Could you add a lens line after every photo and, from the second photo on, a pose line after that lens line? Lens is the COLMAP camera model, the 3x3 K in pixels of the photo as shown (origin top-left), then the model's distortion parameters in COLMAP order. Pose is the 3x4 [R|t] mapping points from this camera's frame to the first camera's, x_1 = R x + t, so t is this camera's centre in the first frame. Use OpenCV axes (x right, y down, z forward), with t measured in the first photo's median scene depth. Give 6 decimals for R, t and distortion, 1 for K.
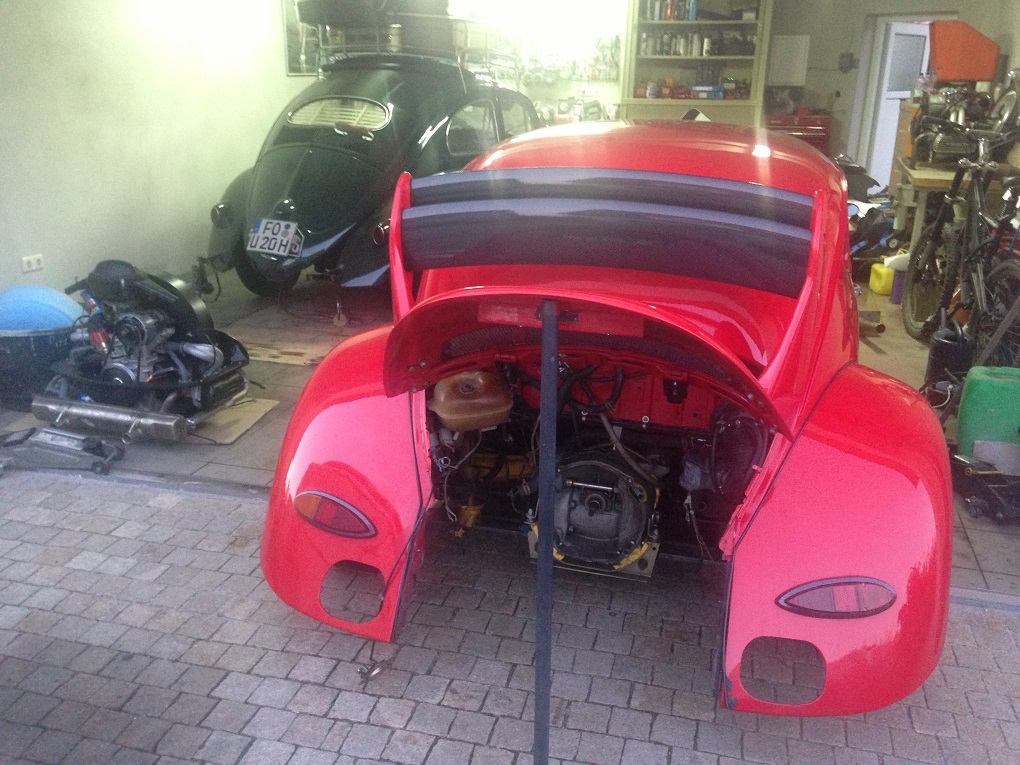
lens RADIAL K [[963.9, 0, 510.0], [0, 963.9, 382.5], [0, 0, 1]] dist [-0.076907, -0.001163]
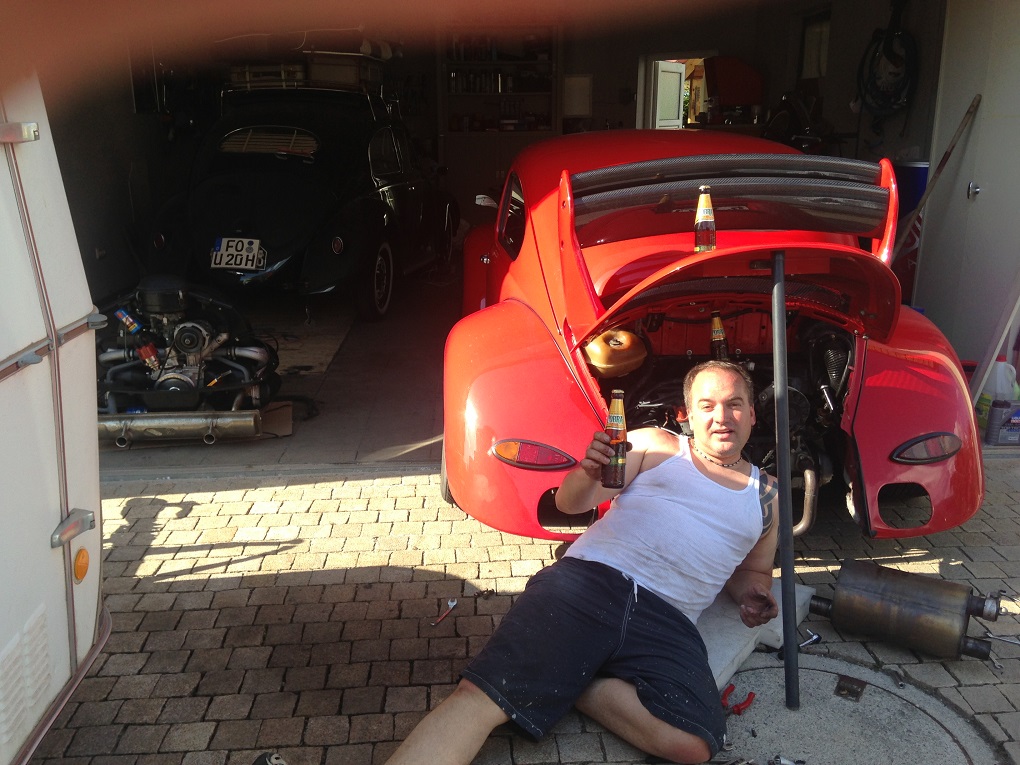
lens RADIAL K [[800.2, 0, 510.0], [0, 800.2, 382.5], [0, 0, 1]] dist [-0.003306, -0.001626]
pose [[0.939909, -0.122987, 0.318504, -0.264695], [0.120960, 0.992311, 0.026216, 0.009420], [-0.319280, 0.013885, 0.947559, 0.027973]]
